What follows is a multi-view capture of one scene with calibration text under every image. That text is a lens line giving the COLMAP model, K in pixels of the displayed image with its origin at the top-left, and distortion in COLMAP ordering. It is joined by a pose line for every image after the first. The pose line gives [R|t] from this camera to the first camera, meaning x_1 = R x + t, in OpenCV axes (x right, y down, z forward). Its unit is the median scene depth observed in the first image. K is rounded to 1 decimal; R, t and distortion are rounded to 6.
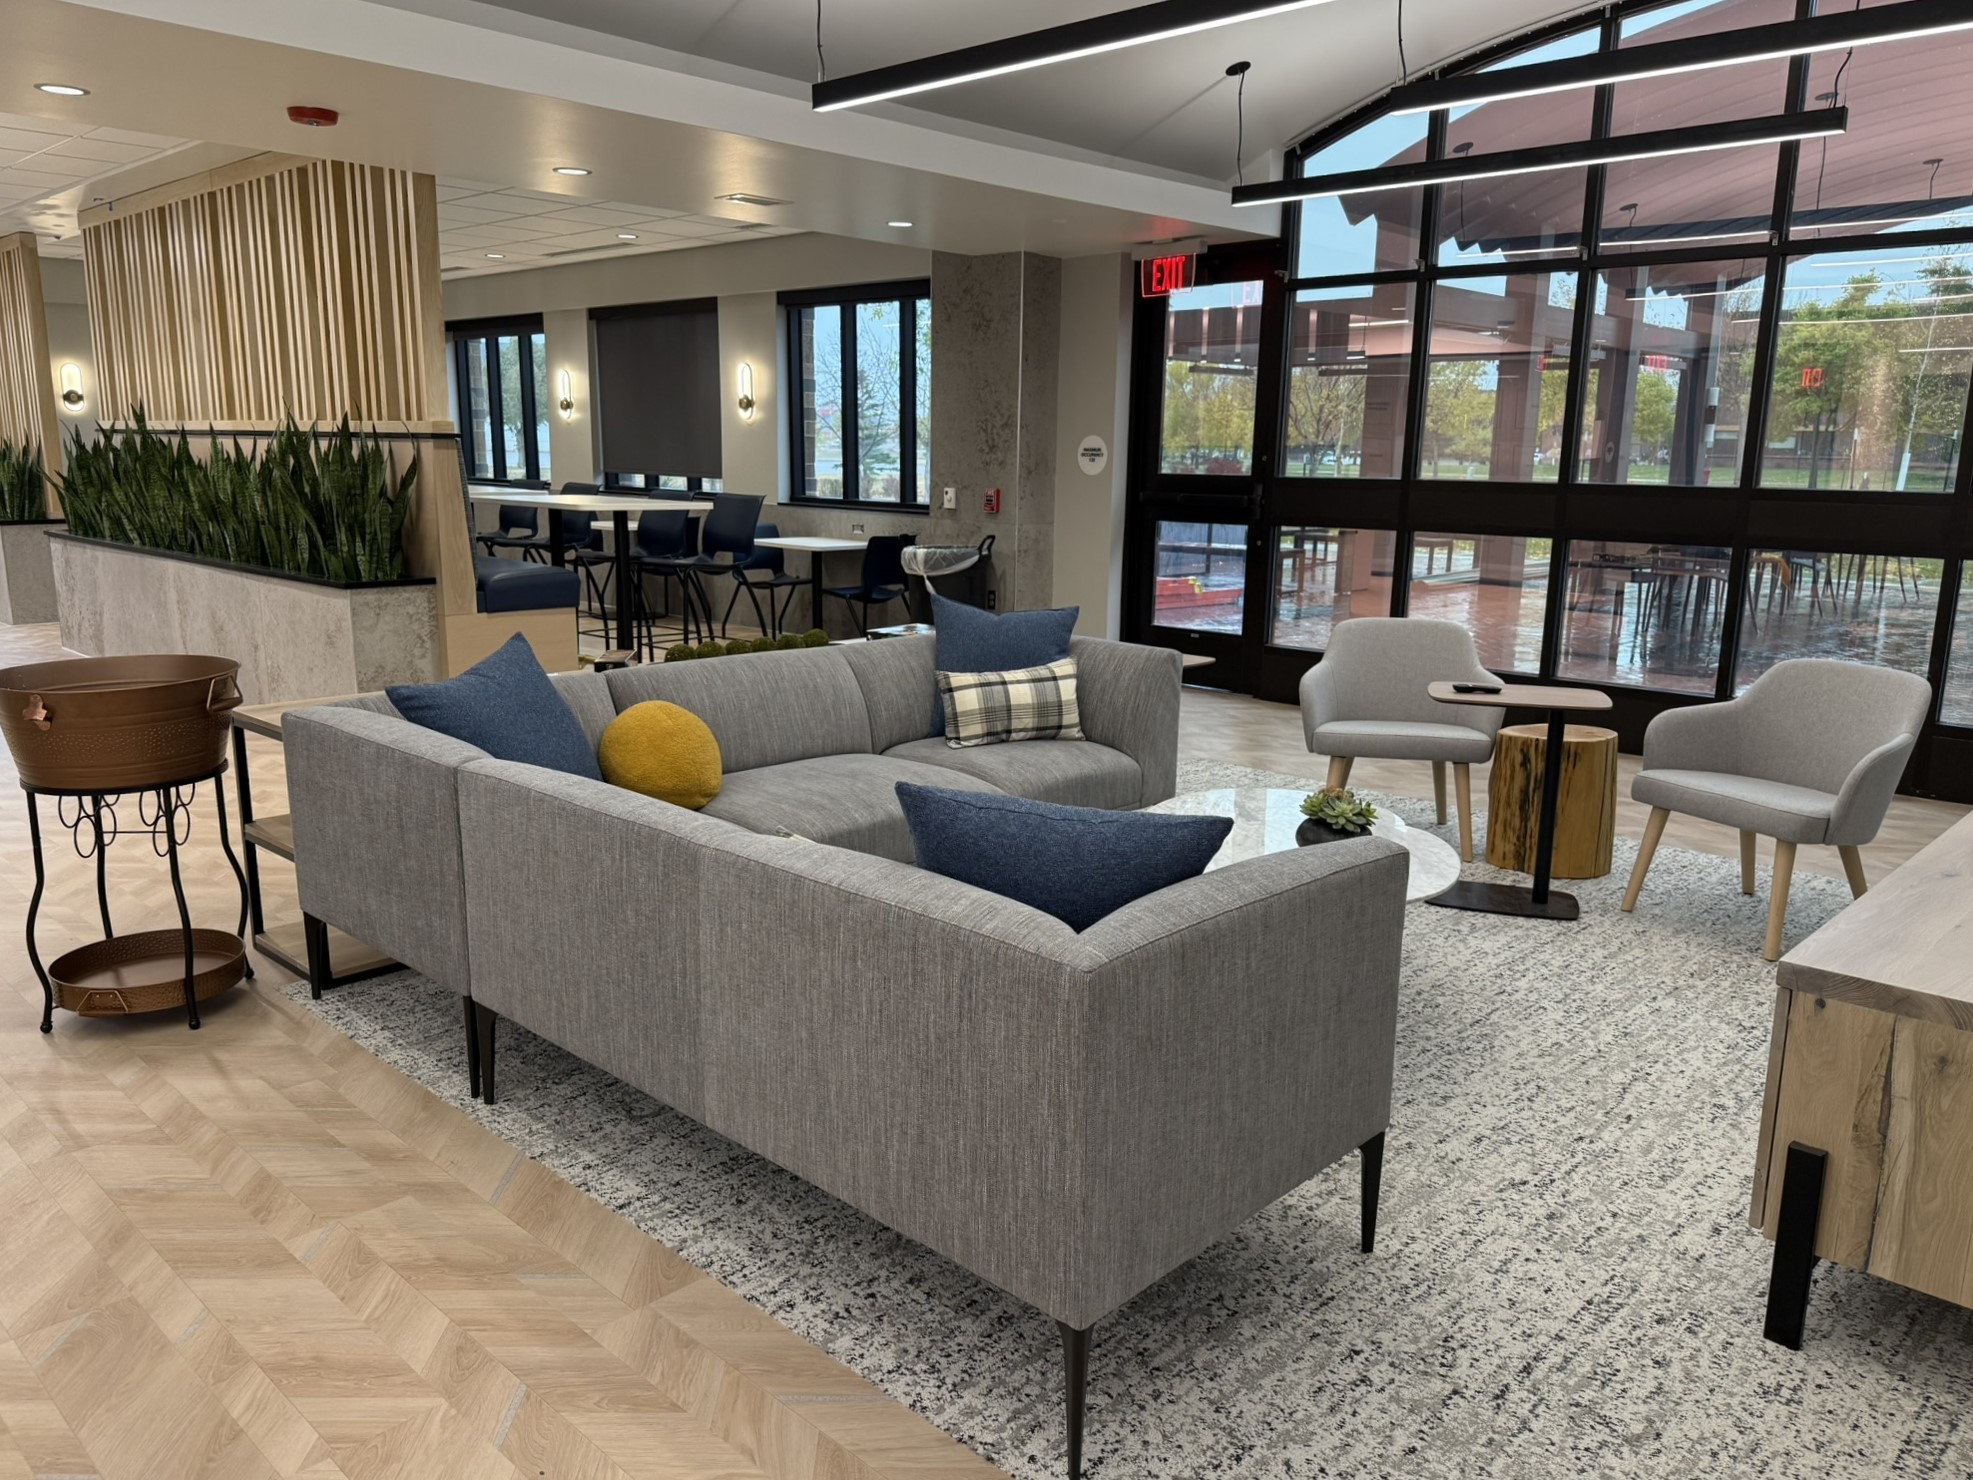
lens RADIAL K [[1472.4, 0, 994.5], [0, 1472.4, 736.2], [0, 0, 1]] dist [0.003571, 0.001266]
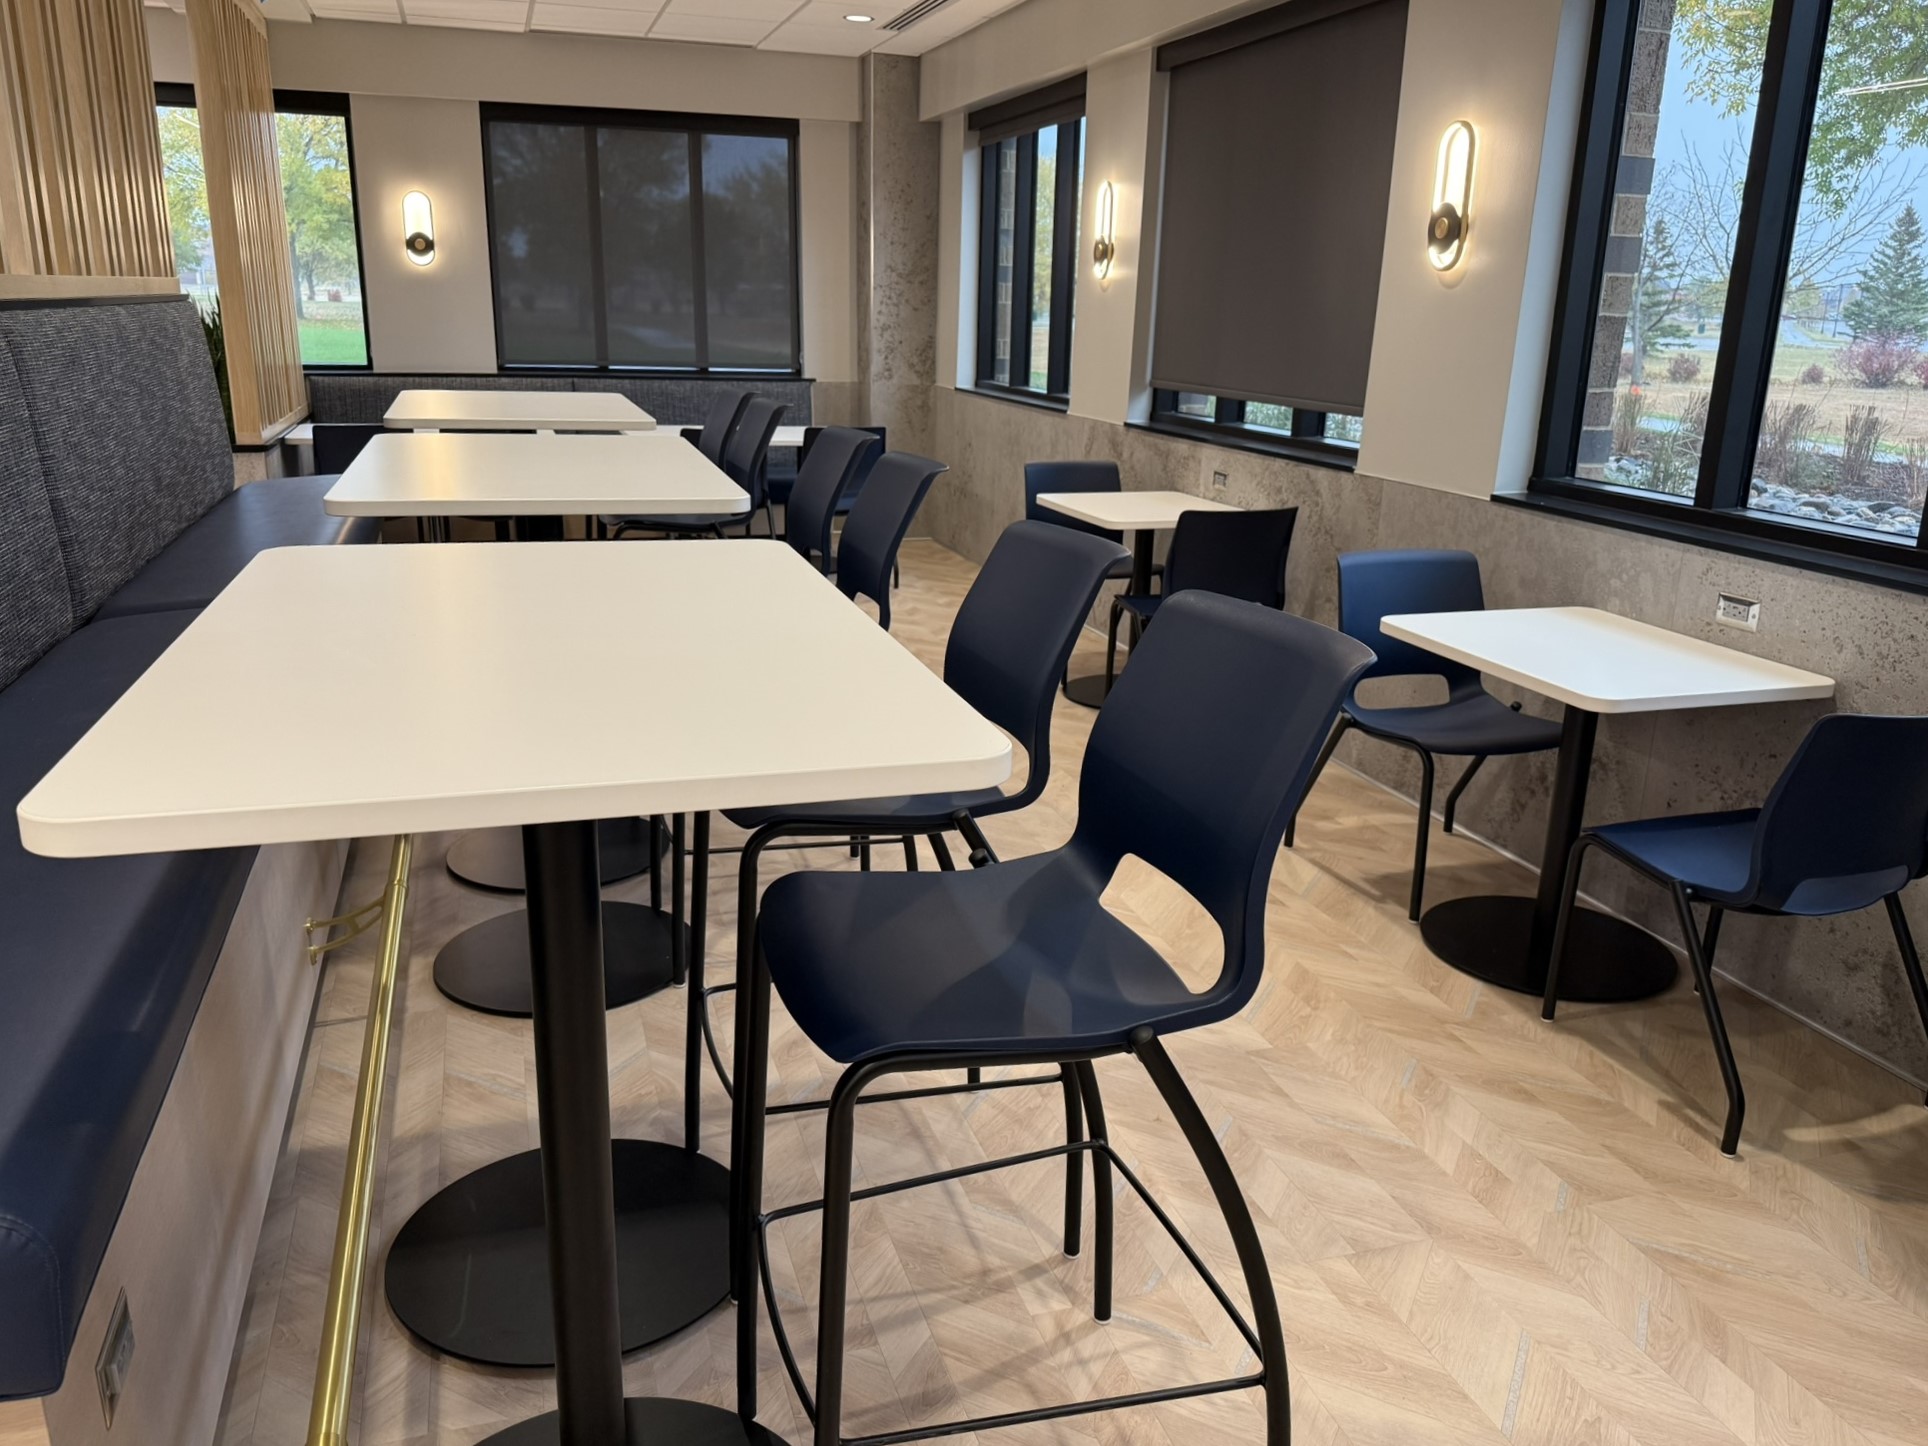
lens RADIAL K [[1438.8, 0, 971.8], [0, 1438.8, 719.3], [0, 0, 1]] dist [0.003571, 0.001266]
pose [[0.874049, 0.143884, -0.464043, -0.082137], [-0.114274, 0.989228, 0.091486, -0.116862], [0.472207, -0.026935, 0.881076, 0.595348]]
